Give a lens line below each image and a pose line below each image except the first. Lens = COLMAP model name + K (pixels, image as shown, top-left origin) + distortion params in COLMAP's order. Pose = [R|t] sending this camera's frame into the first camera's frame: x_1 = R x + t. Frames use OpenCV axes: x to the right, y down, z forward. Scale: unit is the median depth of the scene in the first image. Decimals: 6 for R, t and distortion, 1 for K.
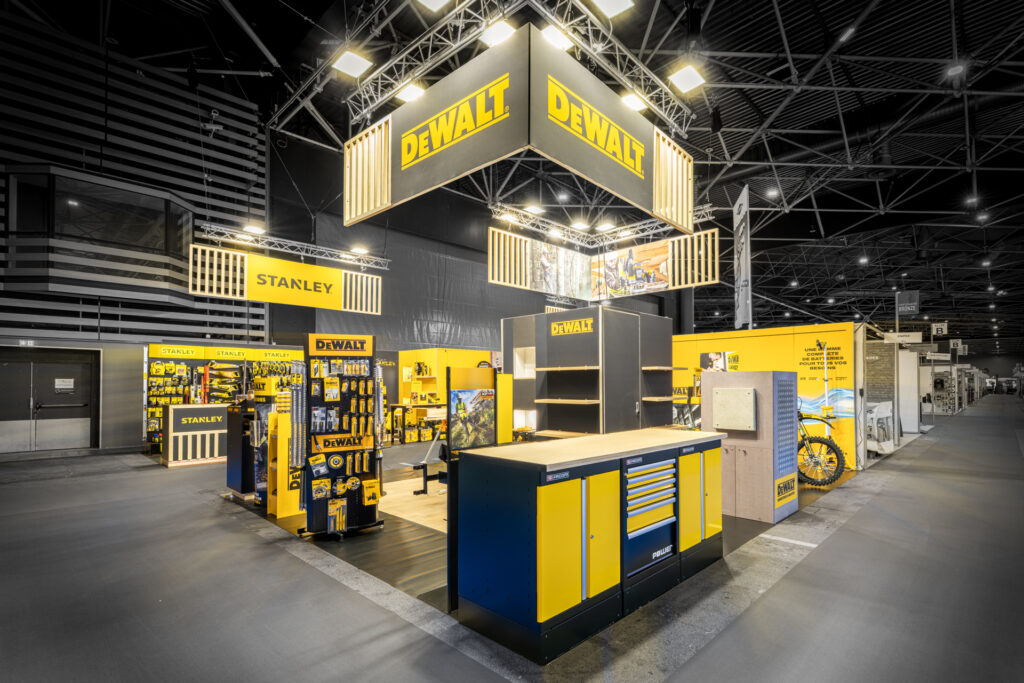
lens RADIAL K [[446.0, 0, 516.0], [0, 446.0, 374.3], [0, 0, 1]] dist [0.000375, -0.000260]
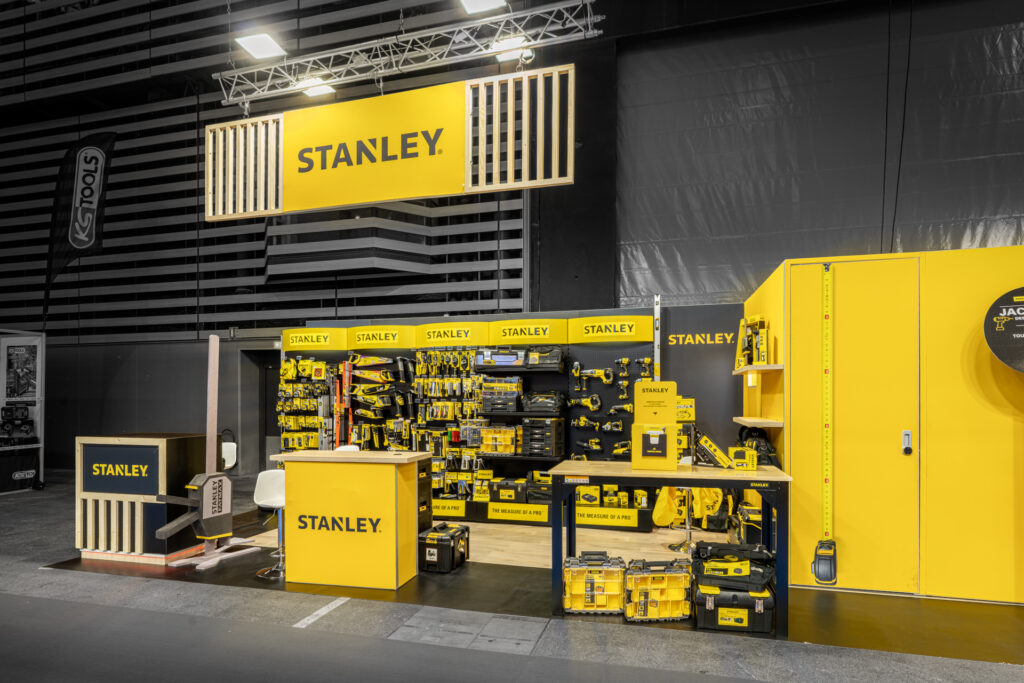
lens RADIAL K [[550.5, 0, 536.8], [0, 550.5, 394.7], [0, 0, 1]] dist [0.002841, 0.000480]
pose [[0.554450, 0.000683, -0.832217, 0.022957], [0.017315, 0.999774, 0.012357, 0.023453], [0.832037, -0.021261, 0.554313, 1.055375]]
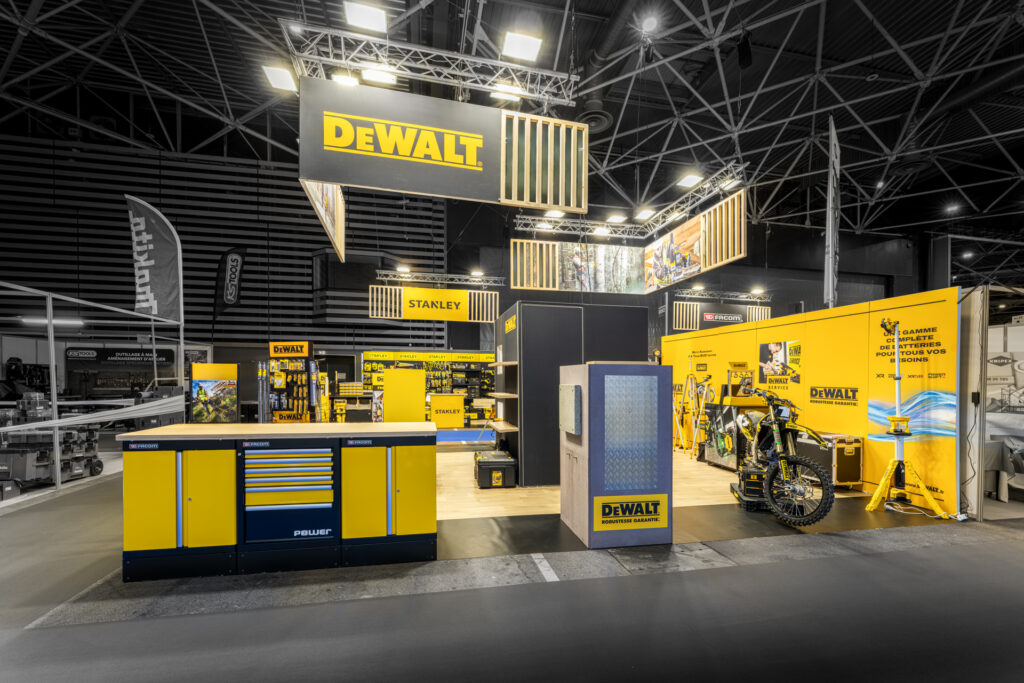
lens RADIAL K [[380.7, 0, 510.7], [0, 380.7, 381.0], [0, 0, 1]] dist [0.000041, -0.000220]
pose [[0.844999, 0.013984, -0.534584, 0.416583], [-0.000019, 0.999659, 0.026119, 0.002153], [0.534767, -0.022060, 0.844711, 0.165242]]
